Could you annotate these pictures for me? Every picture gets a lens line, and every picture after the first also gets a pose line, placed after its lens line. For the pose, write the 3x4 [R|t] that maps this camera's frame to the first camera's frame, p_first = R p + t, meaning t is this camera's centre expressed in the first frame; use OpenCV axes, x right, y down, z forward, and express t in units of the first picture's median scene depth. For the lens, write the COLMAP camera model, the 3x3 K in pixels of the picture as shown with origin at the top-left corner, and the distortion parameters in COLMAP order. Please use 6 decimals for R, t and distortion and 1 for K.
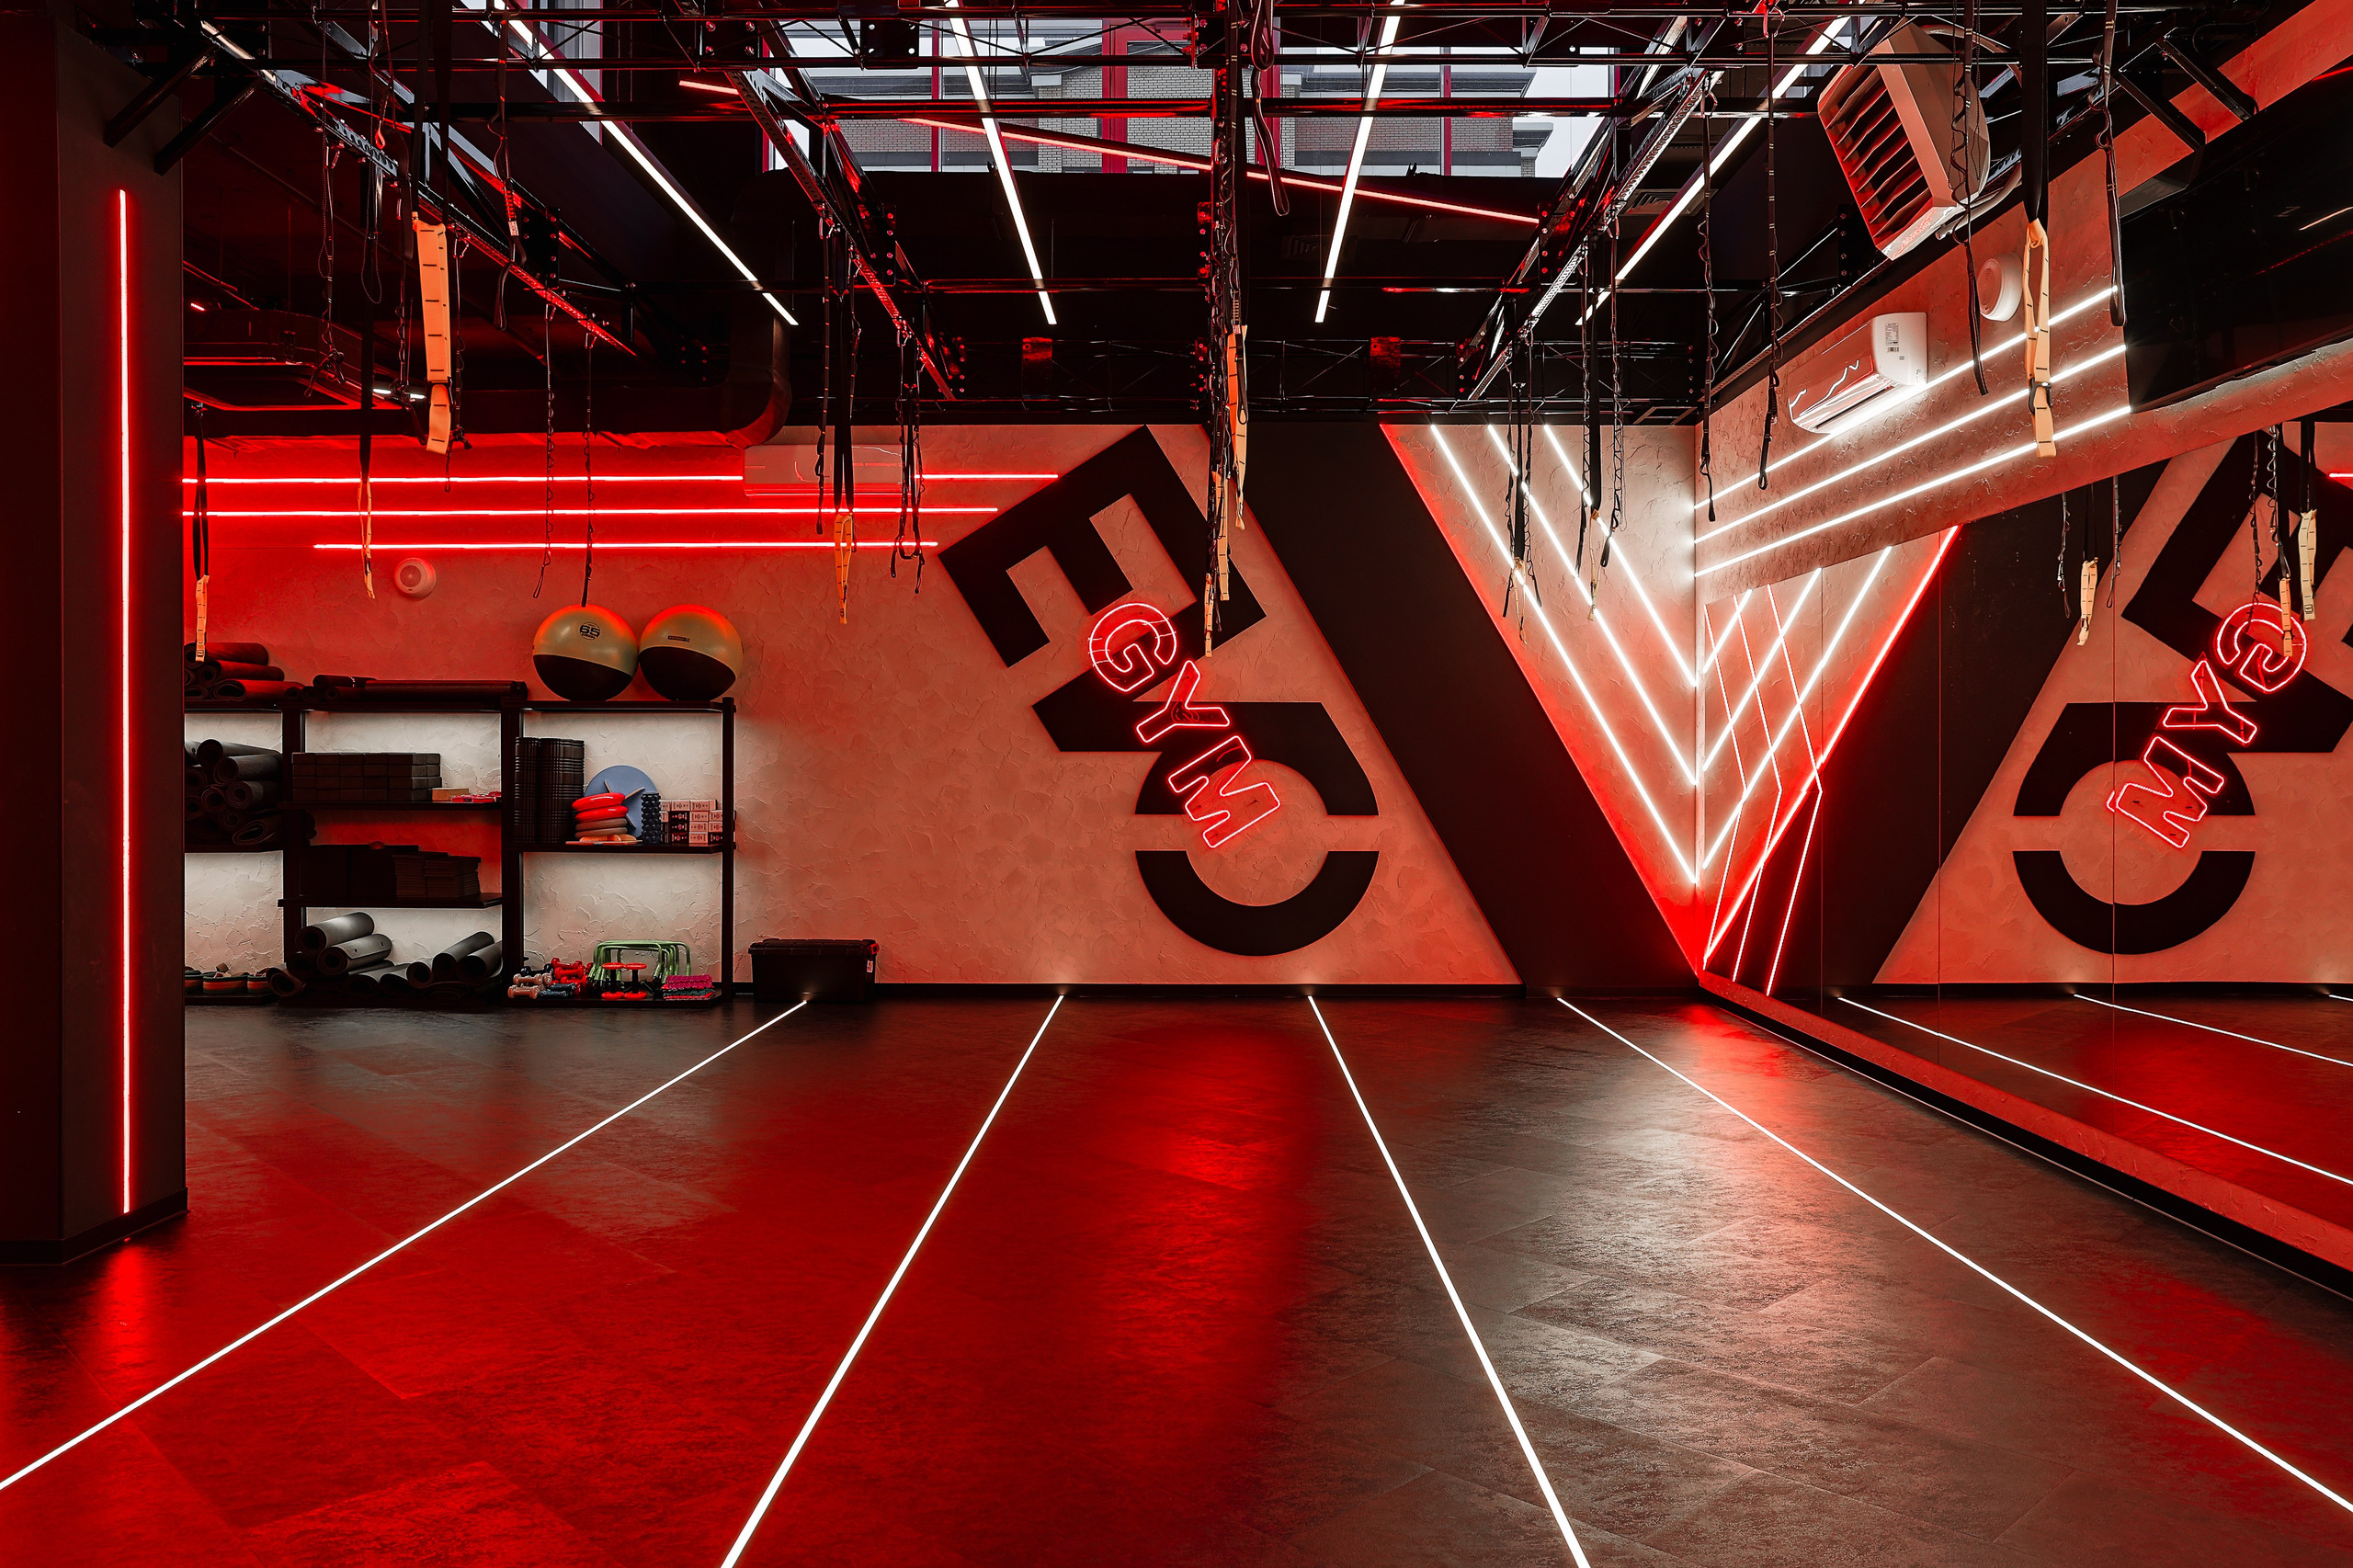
lens RADIAL K [[1693.1, 0, 1182.7], [0, 1693.1, 769.8], [0, 0, 1]] dist [-0.025547, 0.026202]
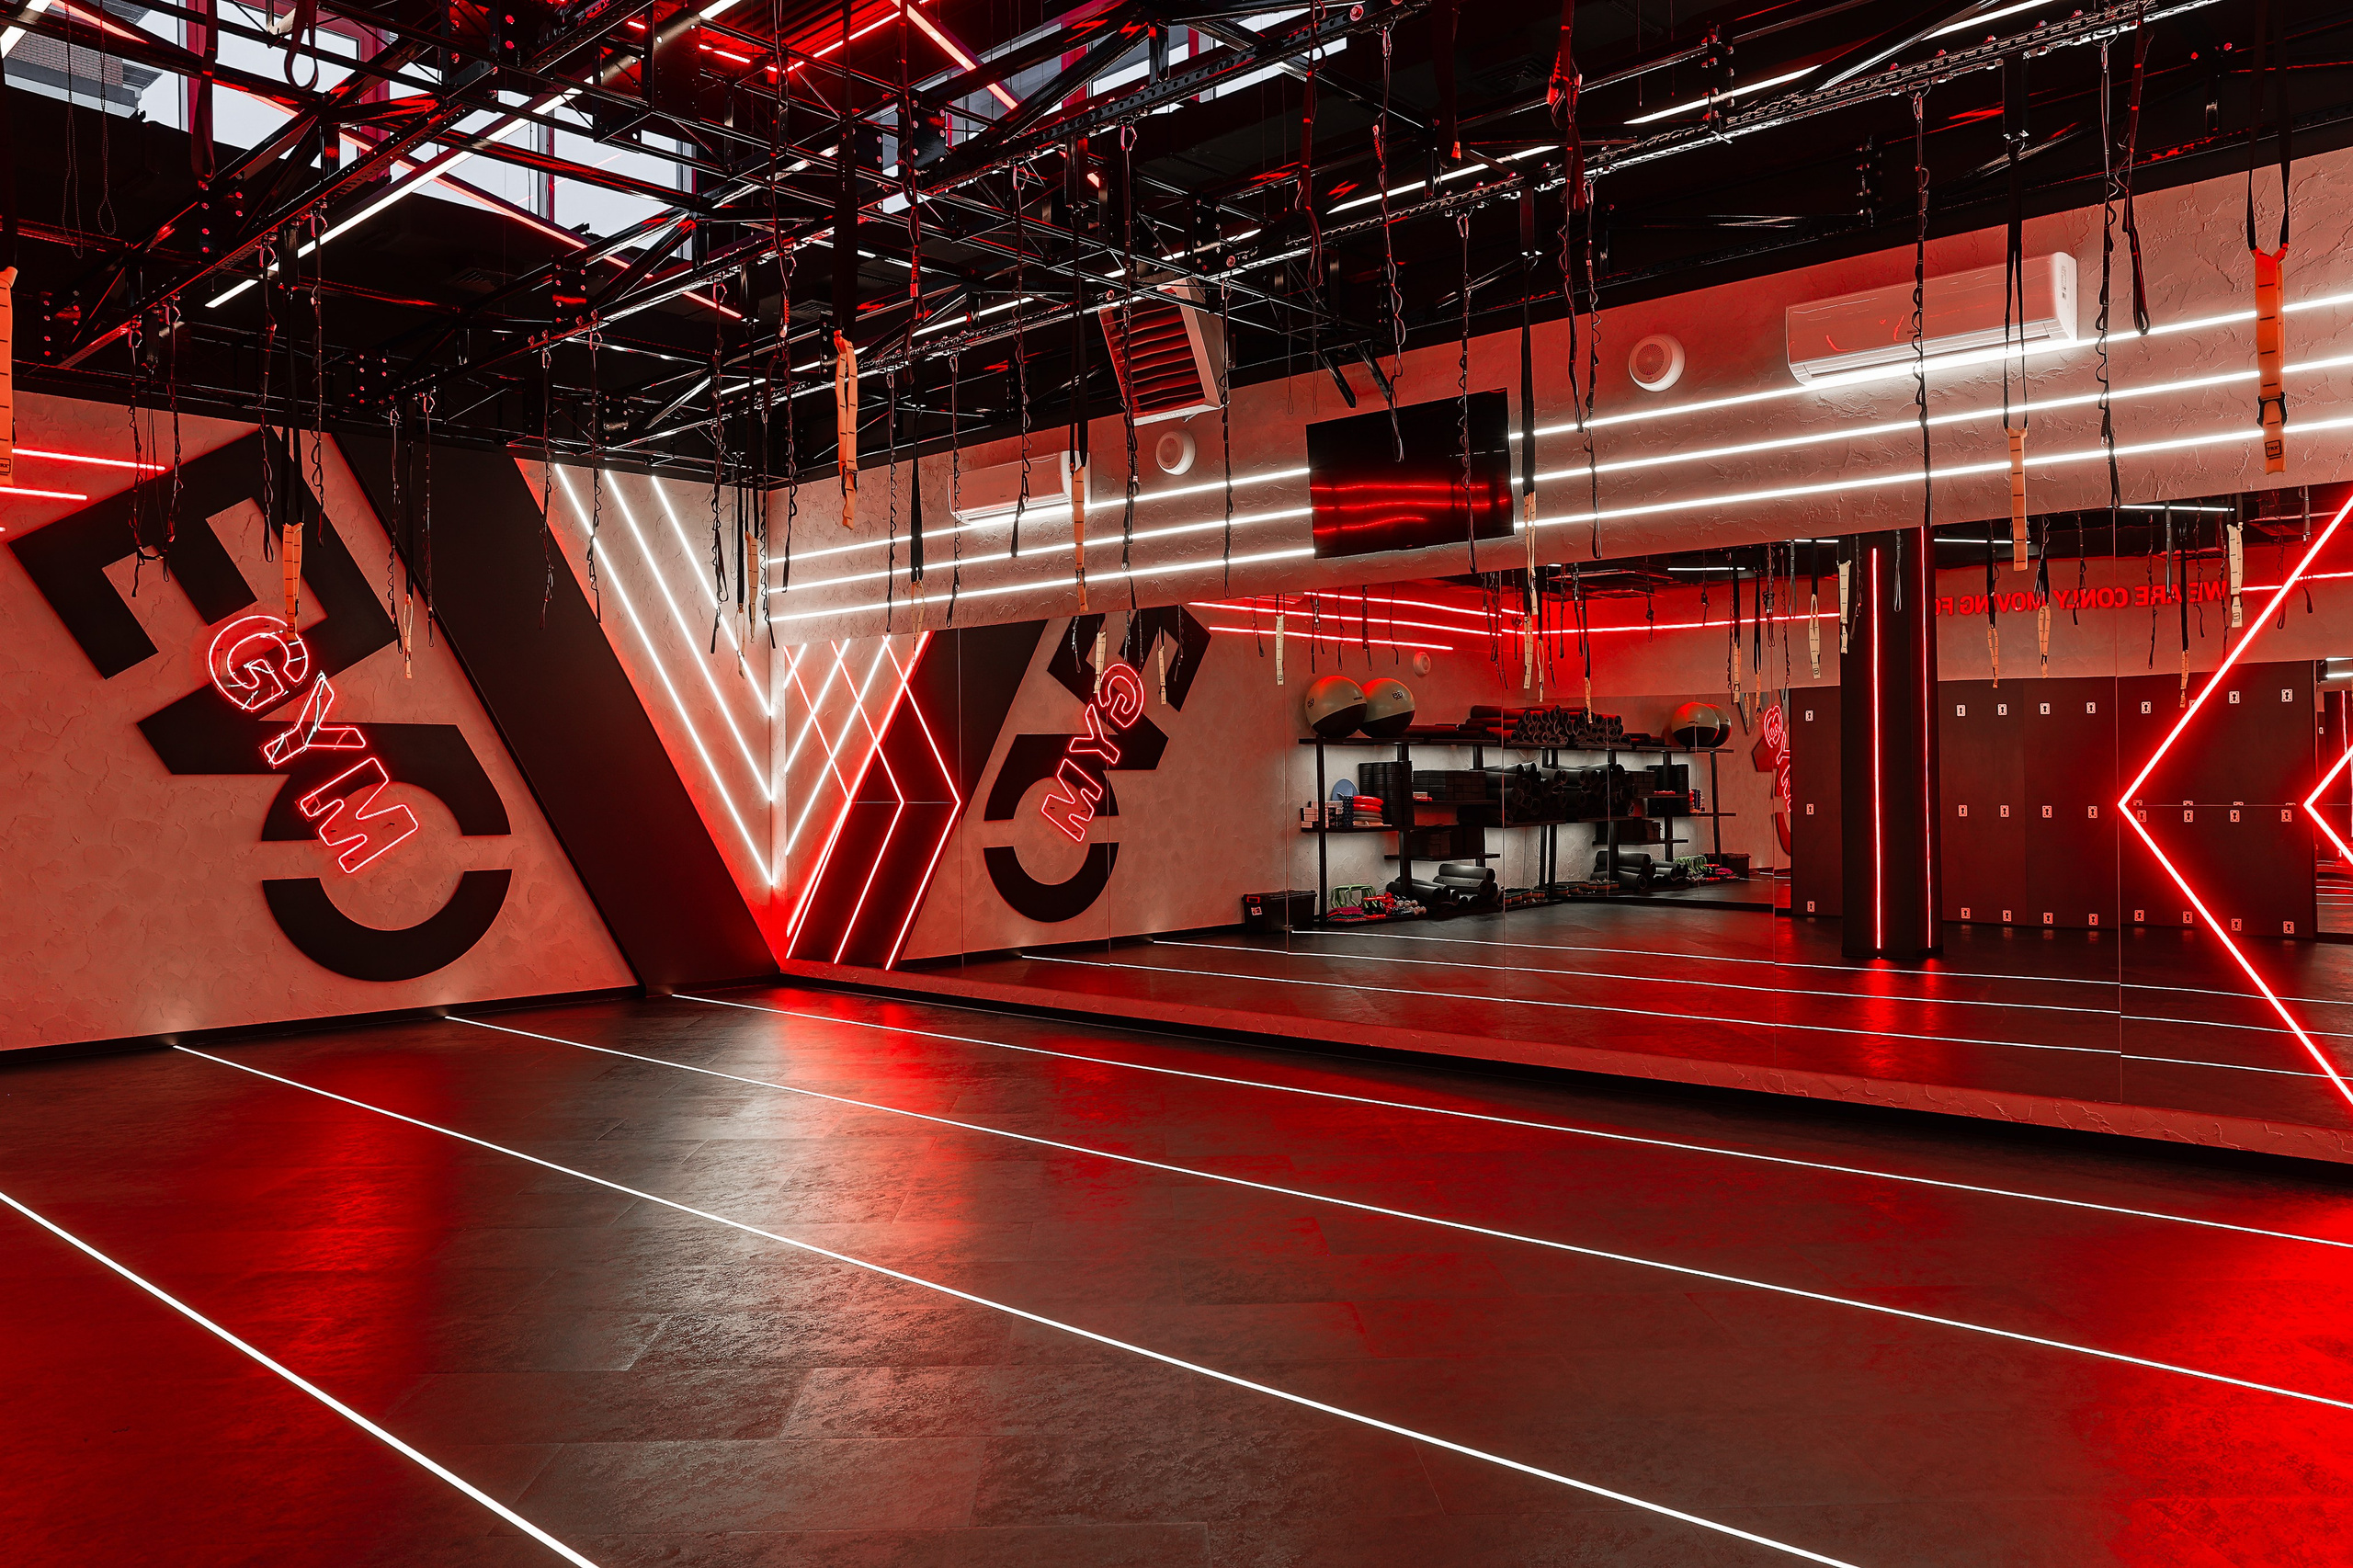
lens RADIAL K [[1693.1, 0, 1174.2], [0, 1693.1, 778.7], [0, 0, 1]] dist [-0.025547, 0.026202]
pose [[0.690598, -0.007000, 0.723205, -0.350525], [0.012079, 0.999925, -0.001856, -0.000421], [-0.723138, 0.010017, 0.690631, -0.004249]]
